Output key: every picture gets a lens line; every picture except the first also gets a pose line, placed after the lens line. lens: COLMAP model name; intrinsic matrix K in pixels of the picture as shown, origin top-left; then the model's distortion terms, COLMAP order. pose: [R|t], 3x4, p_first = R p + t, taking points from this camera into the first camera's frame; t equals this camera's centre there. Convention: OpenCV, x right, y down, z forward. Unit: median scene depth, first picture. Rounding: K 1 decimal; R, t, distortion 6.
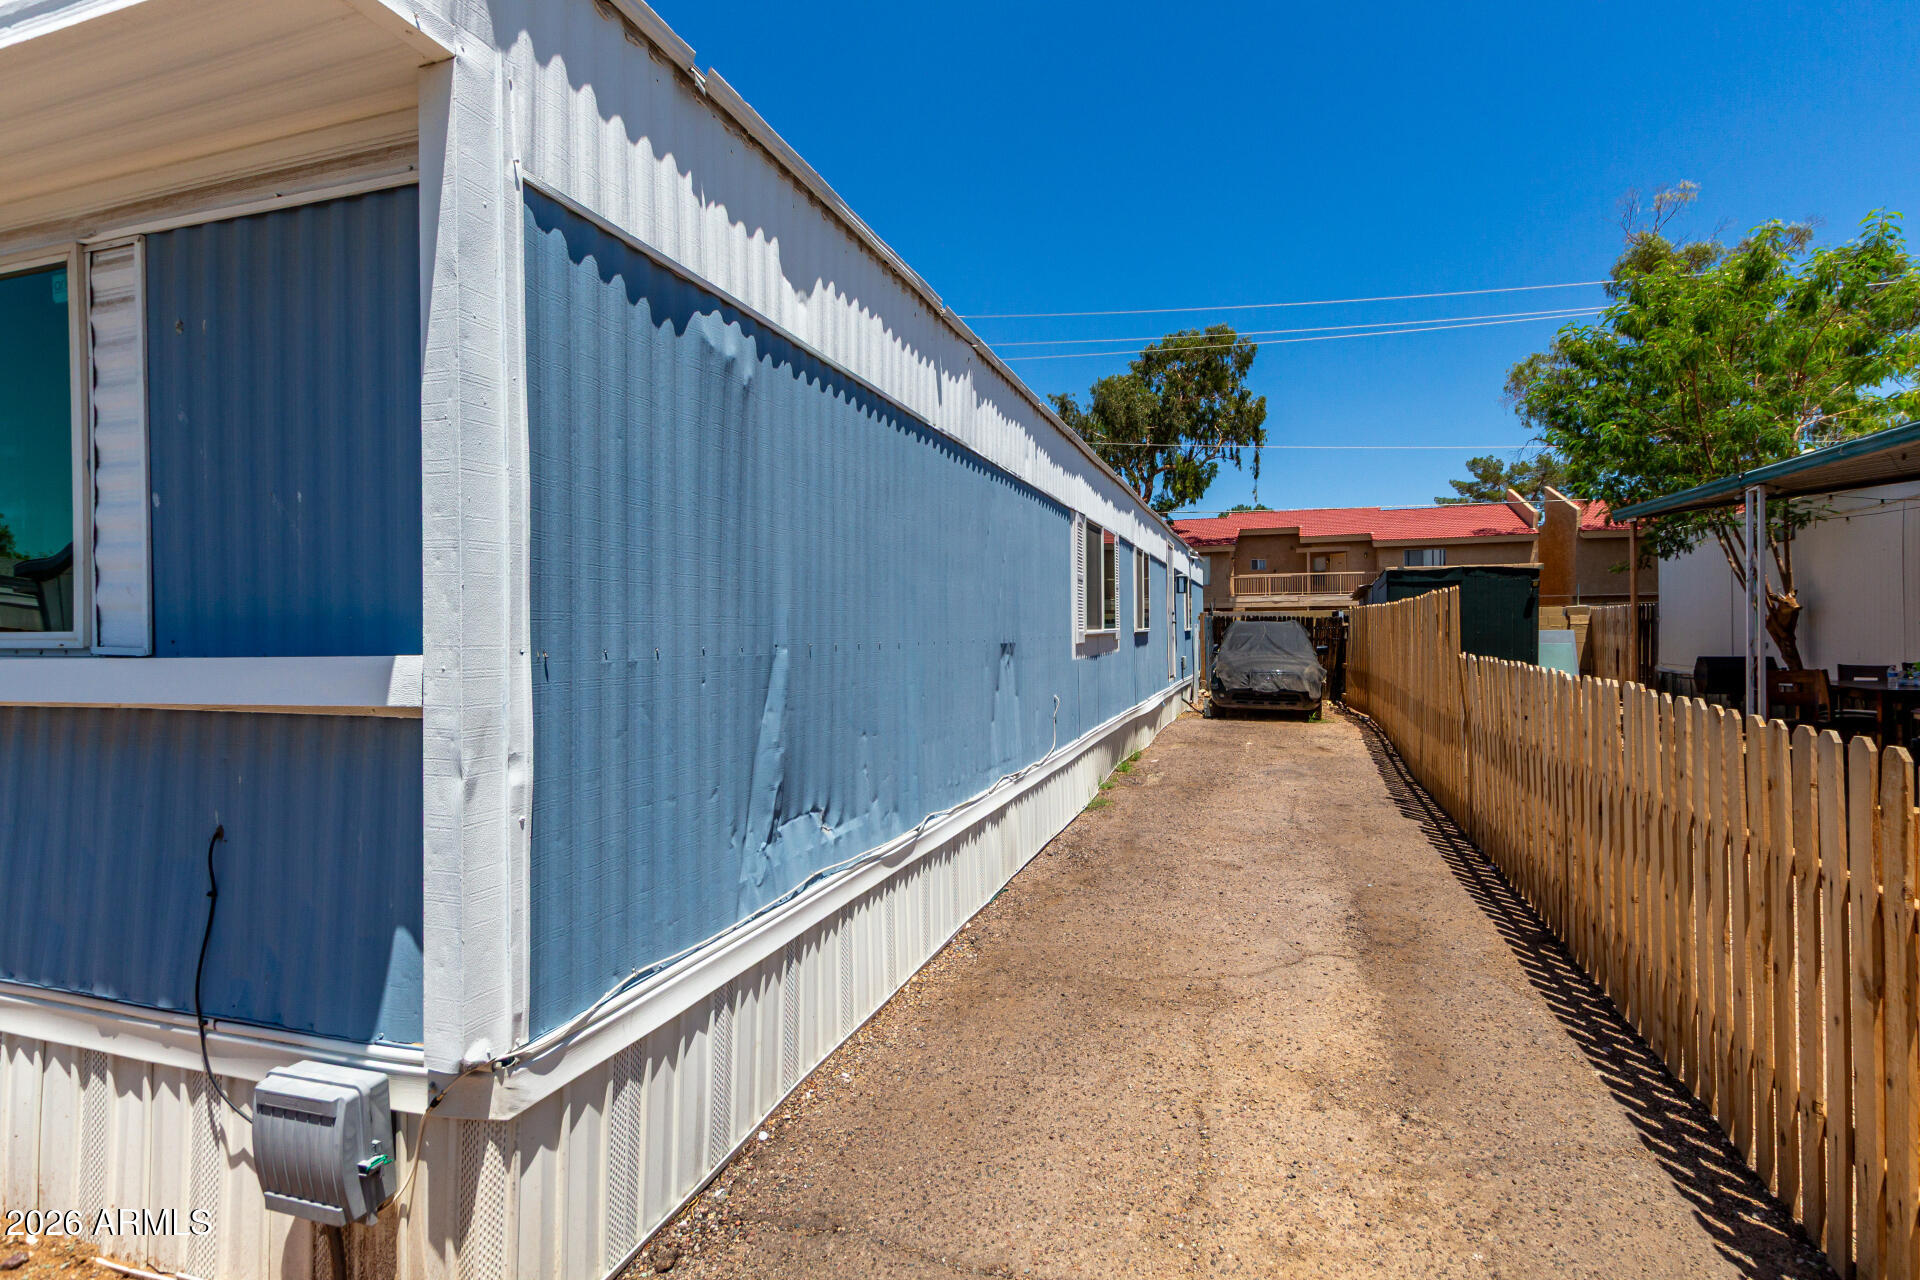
lens RADIAL K [[930.7, 0, 966.4], [0, 930.7, 640.7], [0, 0, 1]] dist [0.009212, 0.000349]
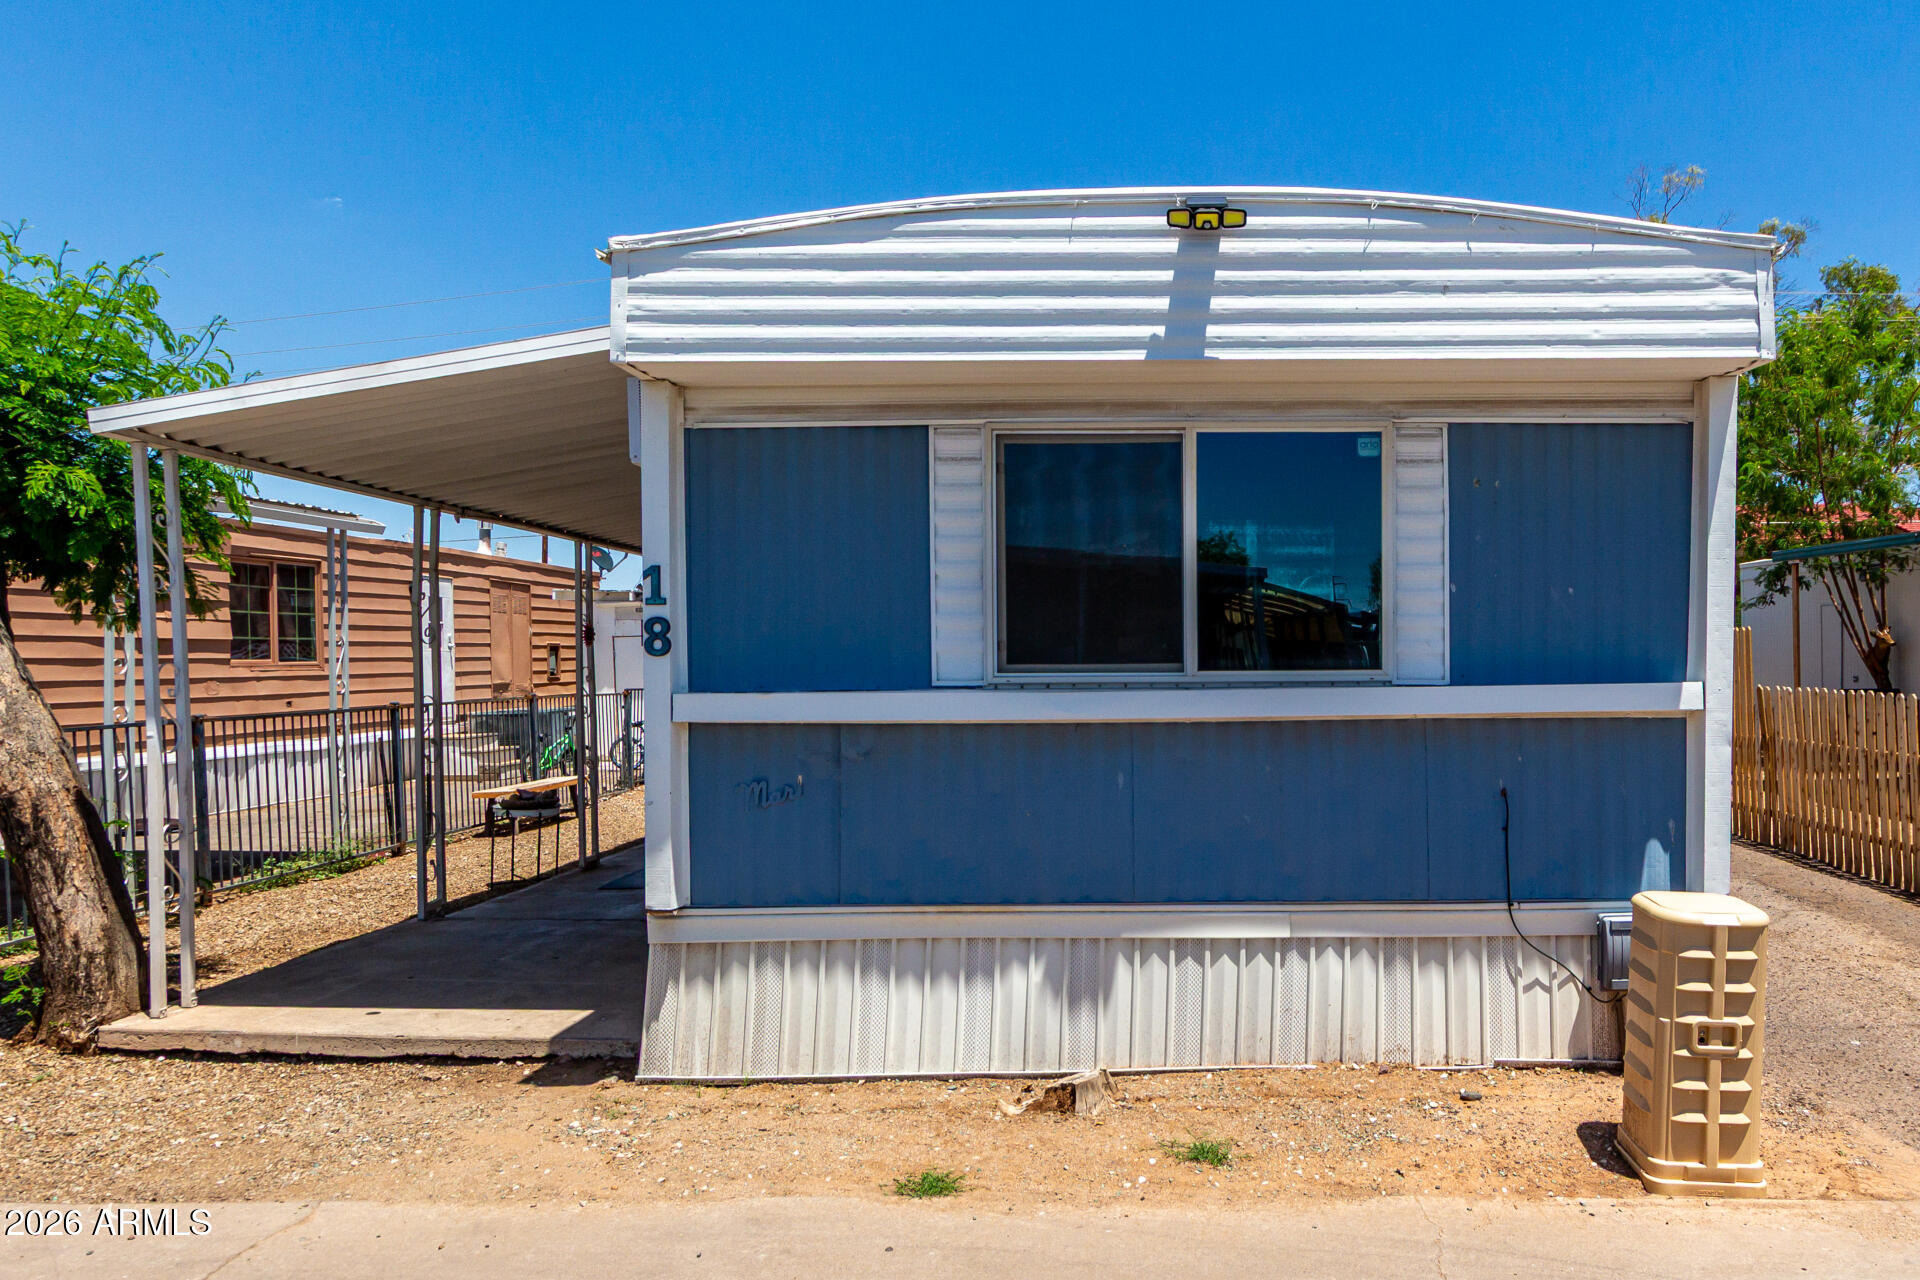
lens RADIAL K [[1380.5, 0, 1168.5], [0, 1380.5, 669.8], [0, 0, 1]] dist [0.013954, 0.001770]
pose [[0.941303, -0.002037, 0.337557, -1.071613], [0.004130, 0.999976, -0.005481, 0.000625], [-0.337538, 0.006553, 0.941289, -0.536003]]
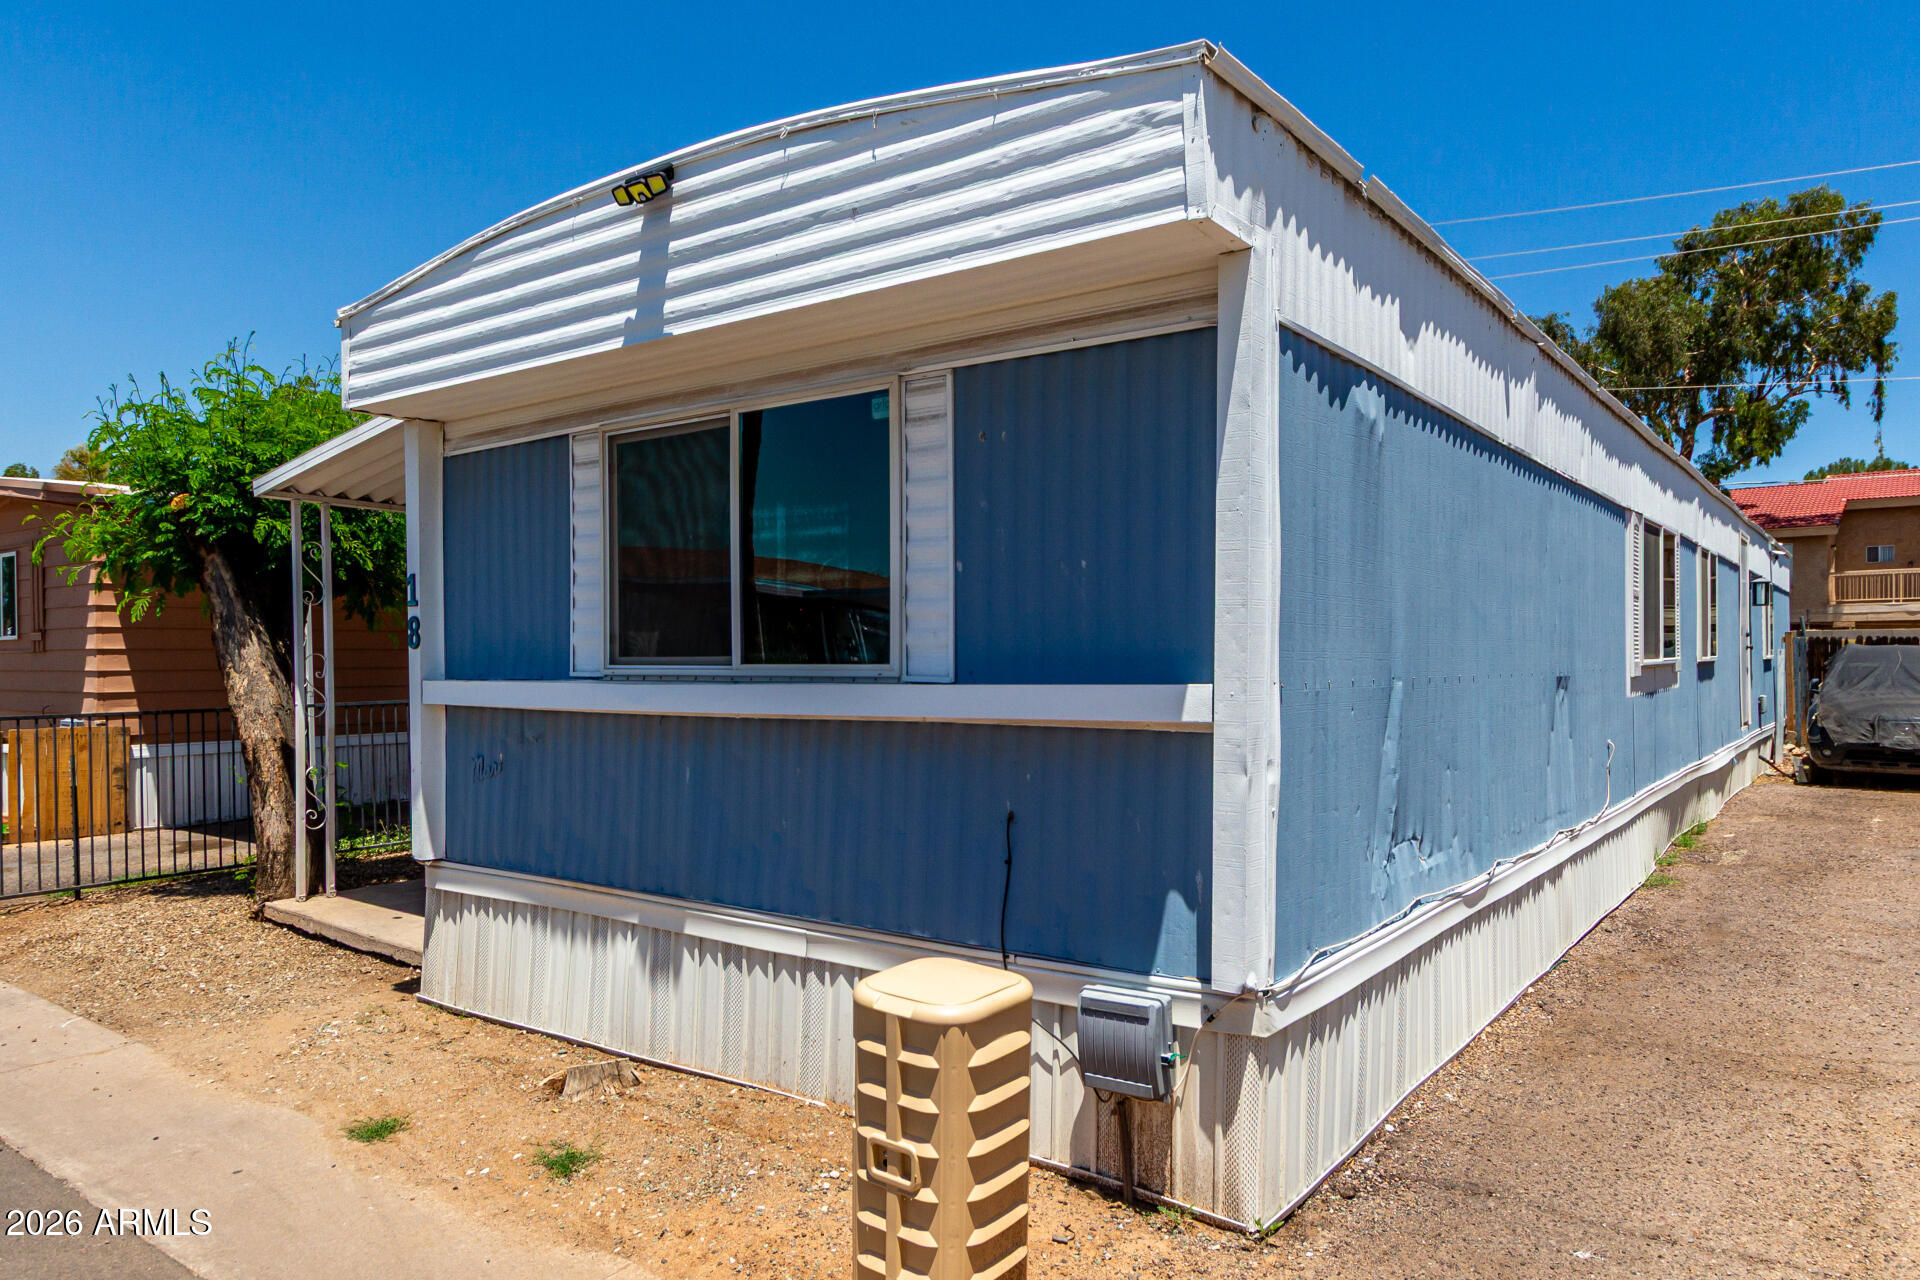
lens RADIAL K [[1292.6, 0, 964.4], [0, 1292.6, 670.1], [0, 0, 1]] dist [0.011279, 0.005570]
pose [[0.953611, 0.005505, -0.300991, -0.152661], [-0.005225, 0.999985, 0.001733, -0.002729], [0.300996, -0.000080, 0.953625, -0.380011]]
